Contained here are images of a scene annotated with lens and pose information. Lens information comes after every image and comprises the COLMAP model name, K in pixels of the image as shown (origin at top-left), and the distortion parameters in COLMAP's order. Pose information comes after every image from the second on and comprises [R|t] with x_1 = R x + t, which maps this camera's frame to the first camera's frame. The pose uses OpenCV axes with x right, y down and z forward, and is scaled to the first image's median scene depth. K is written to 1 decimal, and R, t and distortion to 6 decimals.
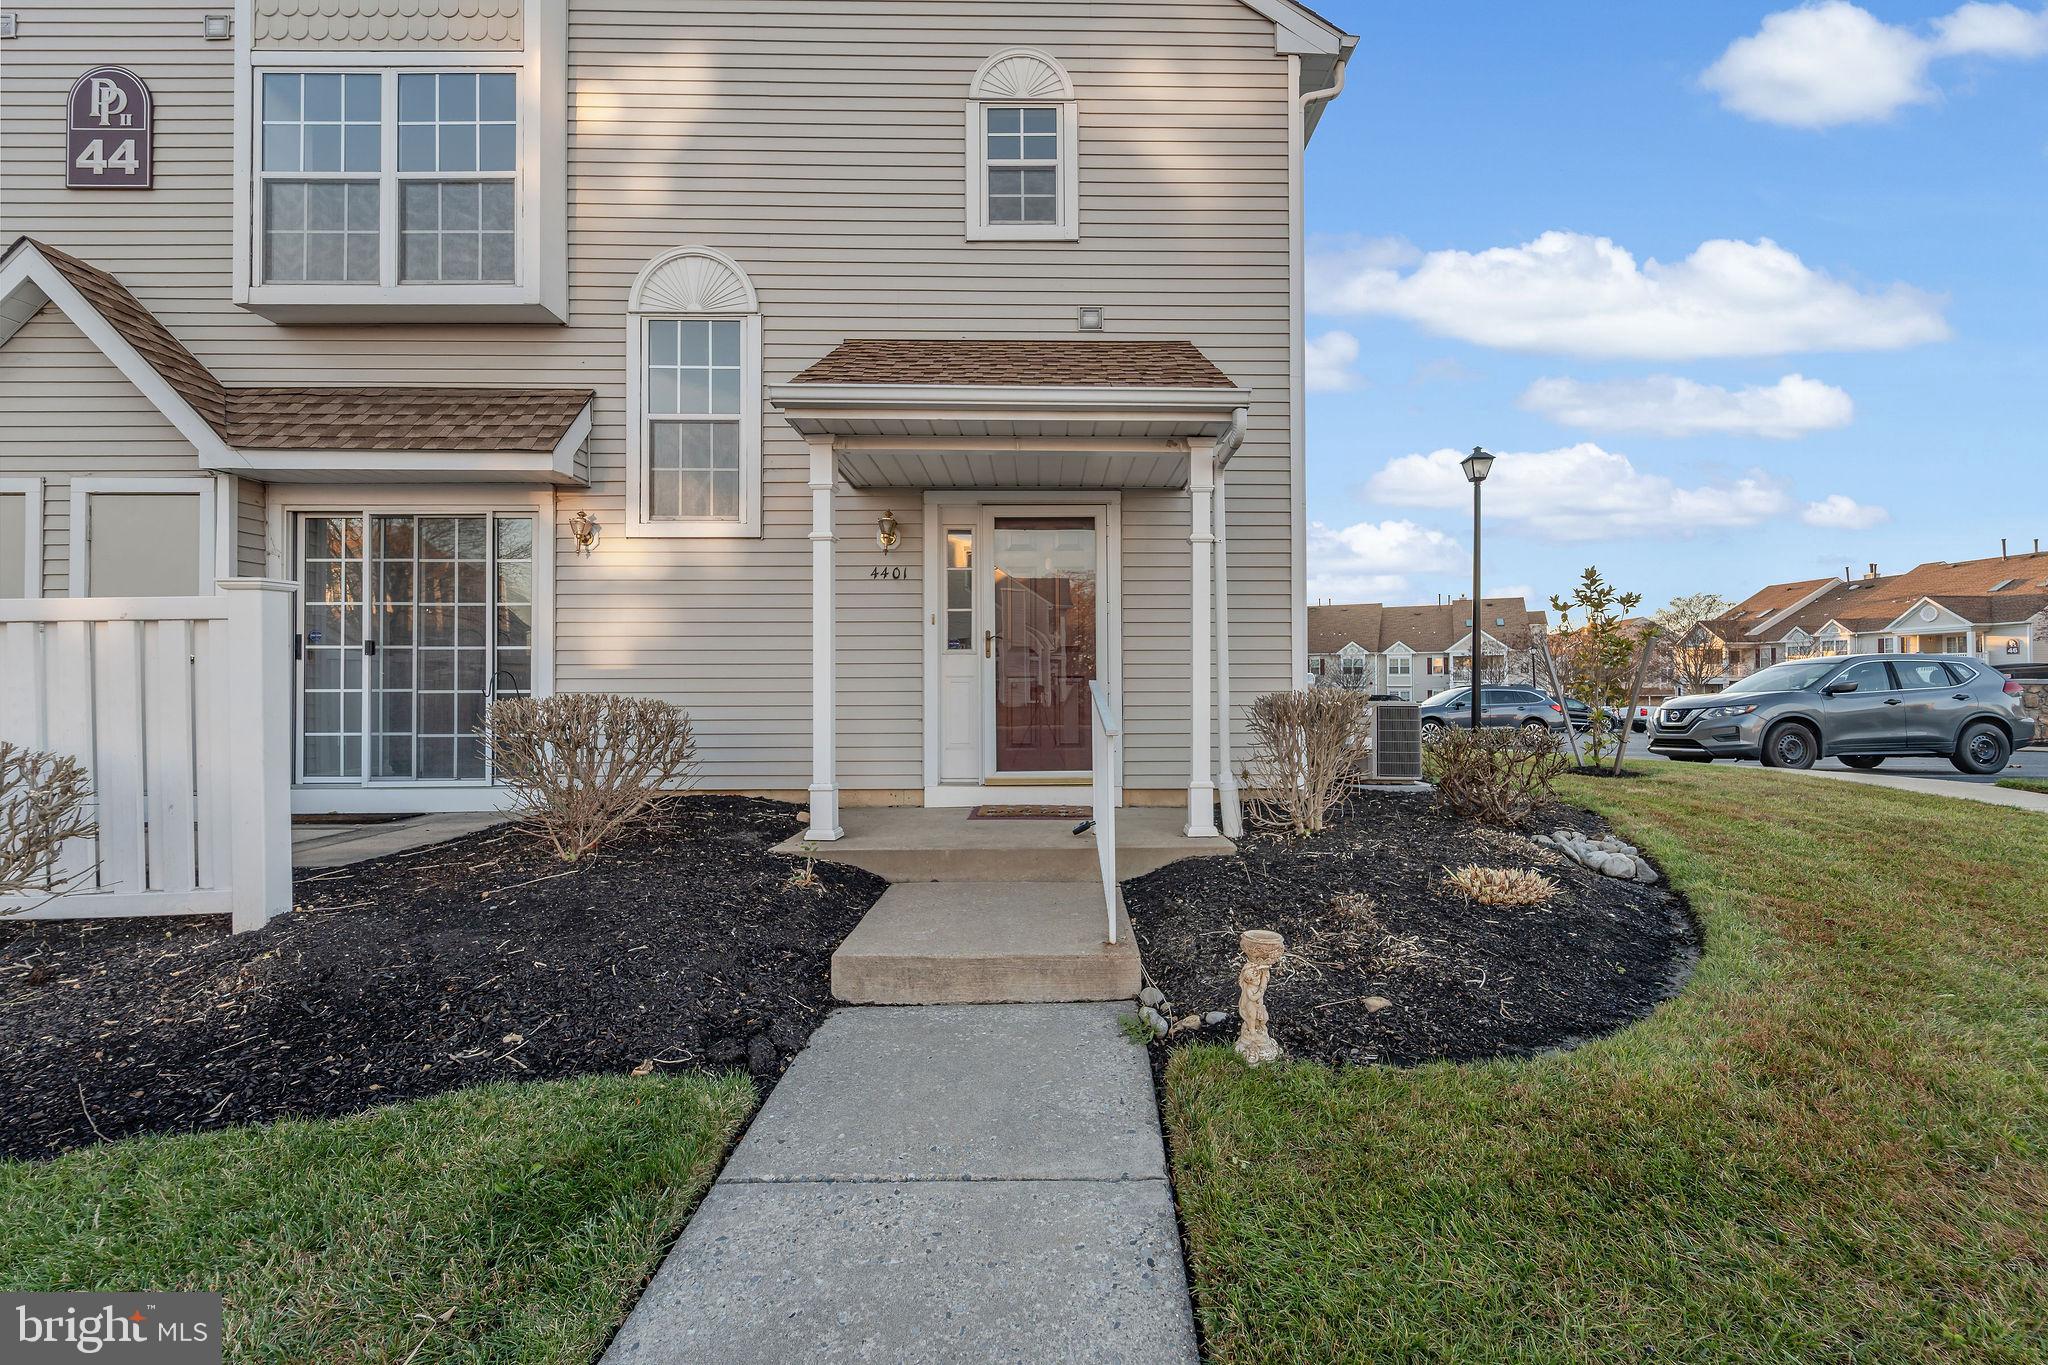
lens RADIAL K [[840.3, 0, 1024.0], [0, 840.3, 682.5], [0, 0, 1]] dist [-0.001724, -0.000618]
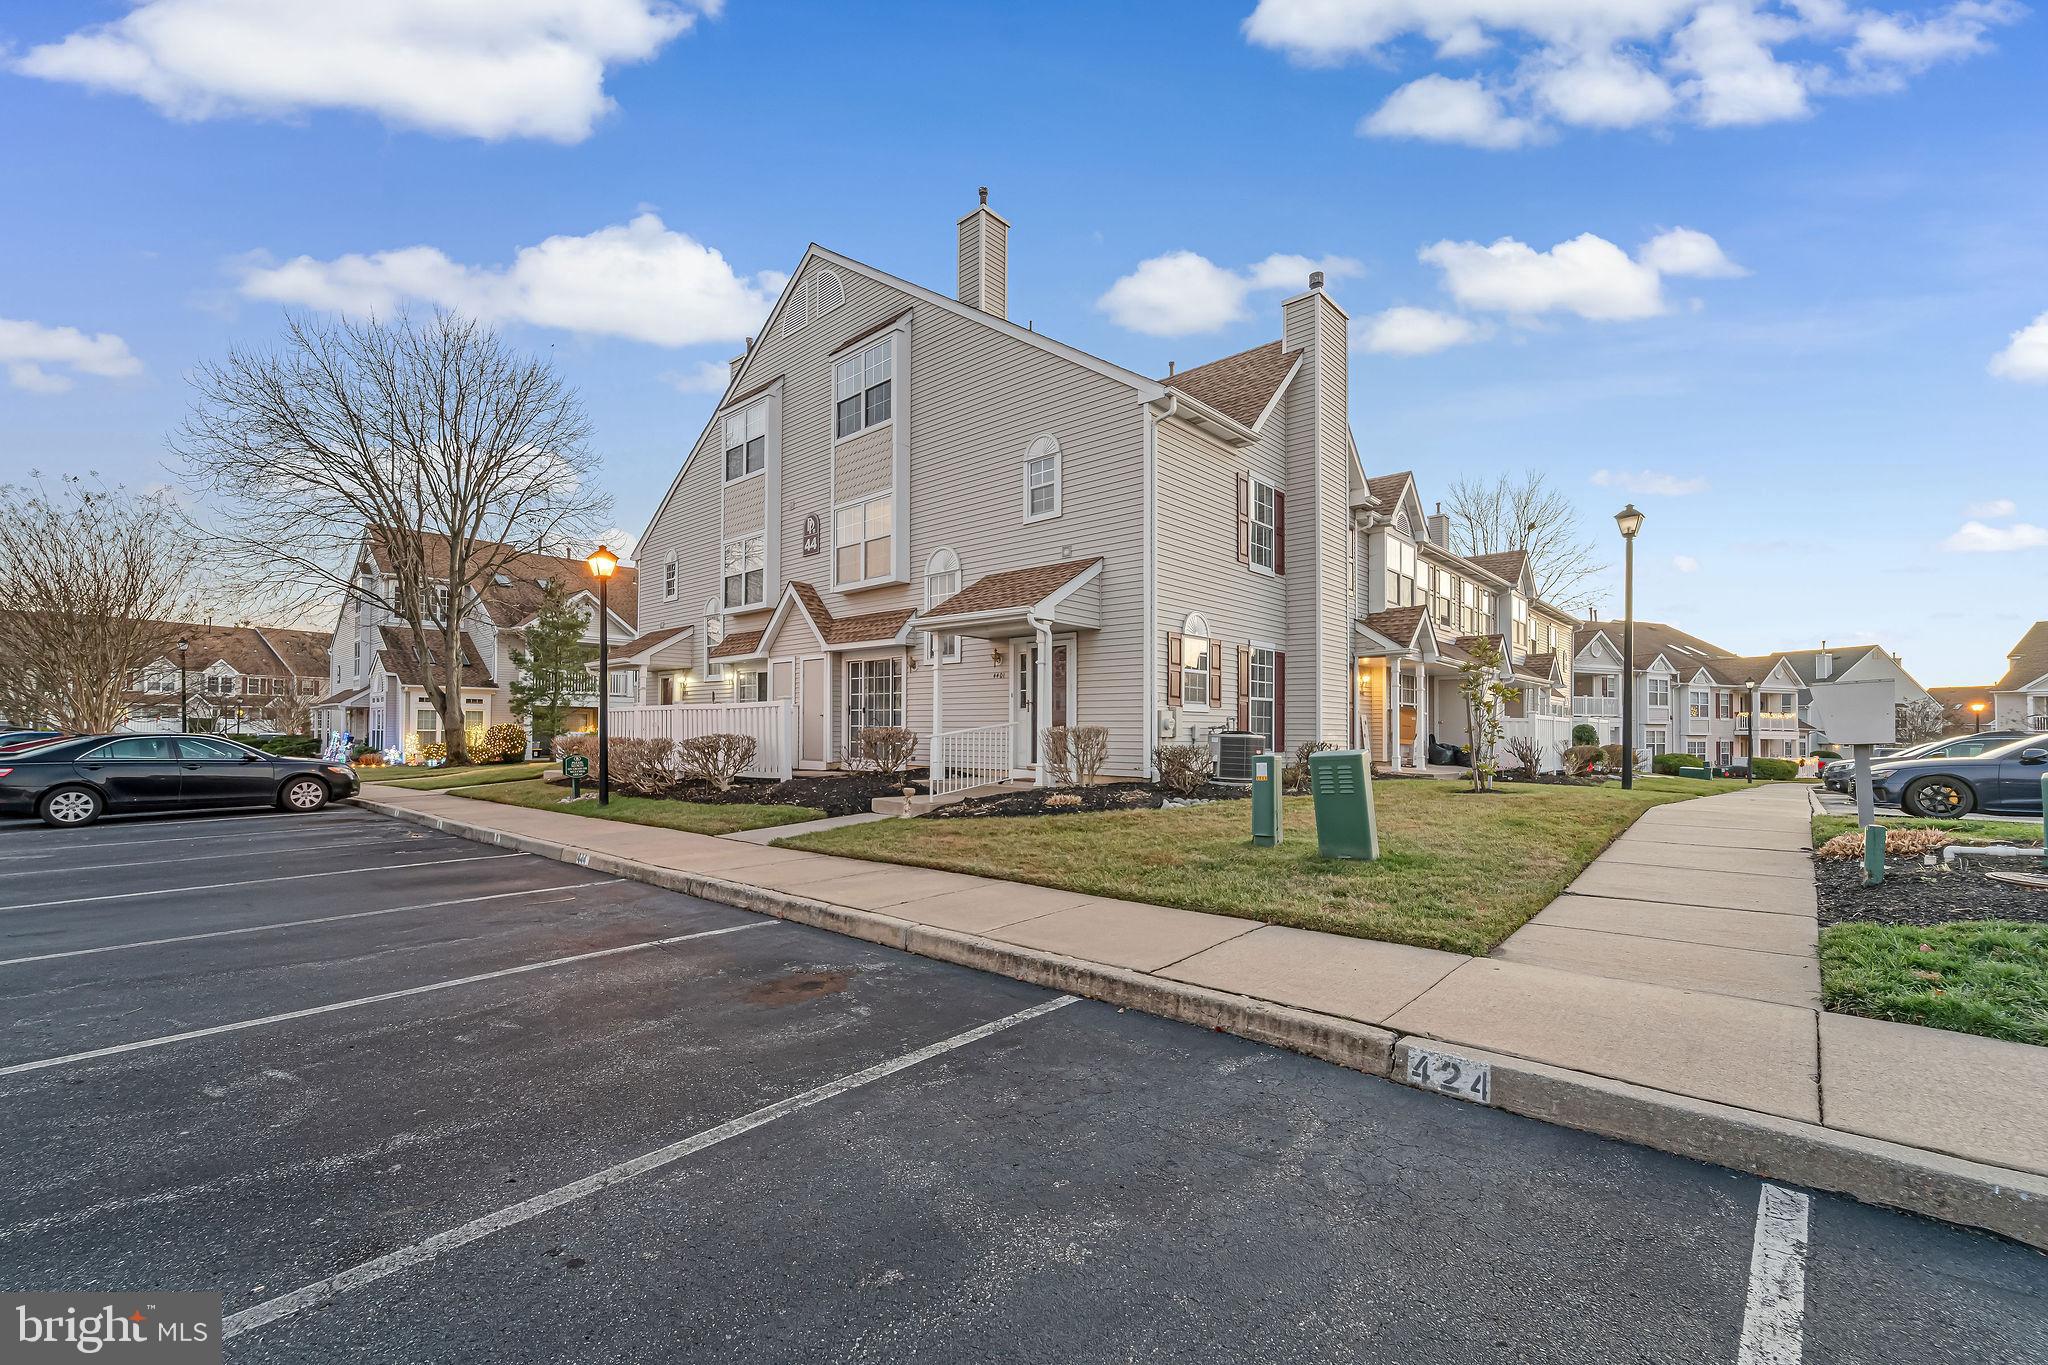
lens RADIAL K [[850.3, 0, 1021.1], [0, 850.3, 718.9], [0, 0, 1]] dist [0.002031, -0.000267]
pose [[0.719946, -0.004479, -0.694016, 1.503800], [-0.005448, 0.999912, -0.012105, 0.015937], [0.694009, 0.012496, 0.719858, -0.628146]]
